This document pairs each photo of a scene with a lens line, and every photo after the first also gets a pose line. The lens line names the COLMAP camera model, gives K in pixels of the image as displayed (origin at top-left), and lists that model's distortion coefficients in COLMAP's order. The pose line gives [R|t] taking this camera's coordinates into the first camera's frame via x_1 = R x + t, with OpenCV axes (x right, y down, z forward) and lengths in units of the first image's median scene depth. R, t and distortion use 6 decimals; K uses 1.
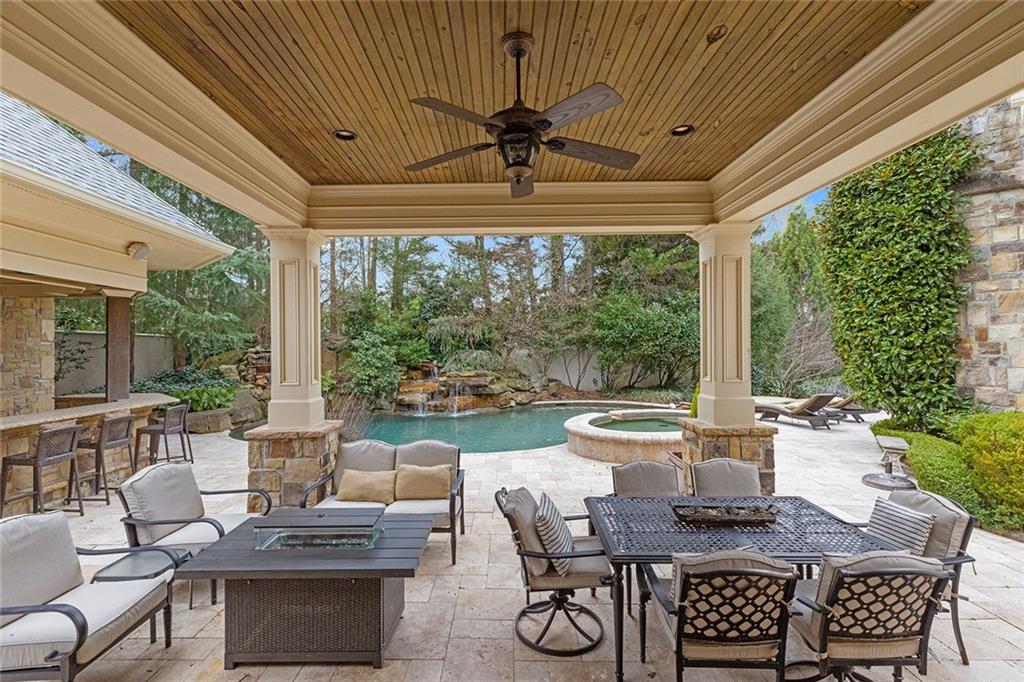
lens RADIAL K [[465.4, 0, 506.3], [0, 465.4, 344.4], [0, 0, 1]] dist [0.002867, -0.000647]
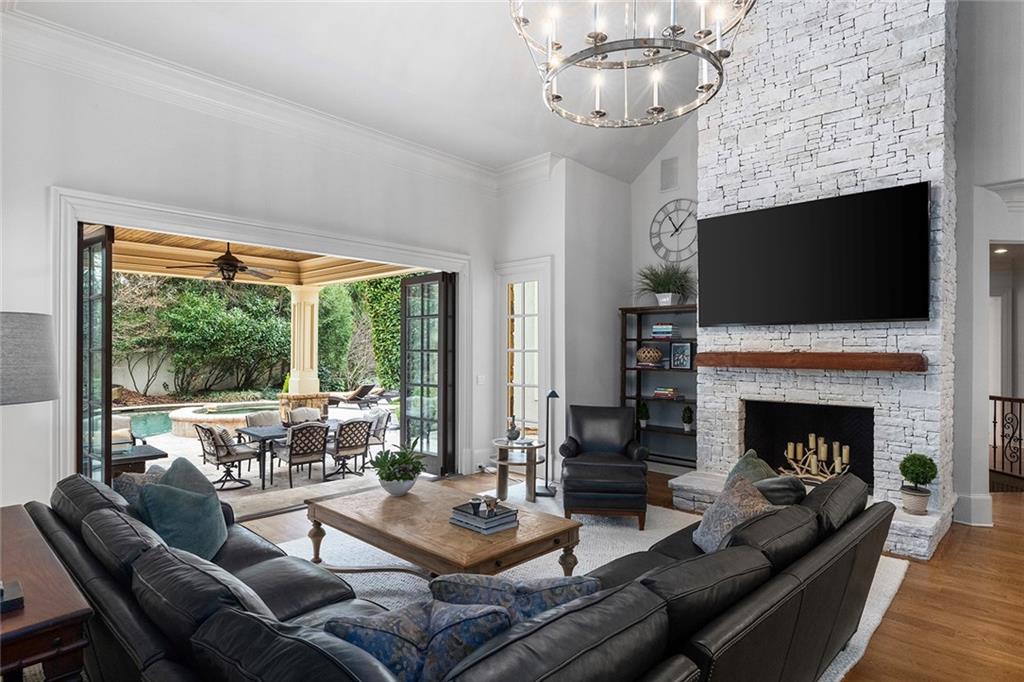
lens RADIAL K [[575.5, 0, 516.3], [0, 575.5, 346.6], [0, 0, 1]] dist [0.008123, 0.000480]
pose [[0.691811, 0.013404, 0.721954, -0.200913], [-0.014569, 0.999883, -0.004603, -0.005477], [-0.721932, -0.007333, 0.691925, -0.397534]]
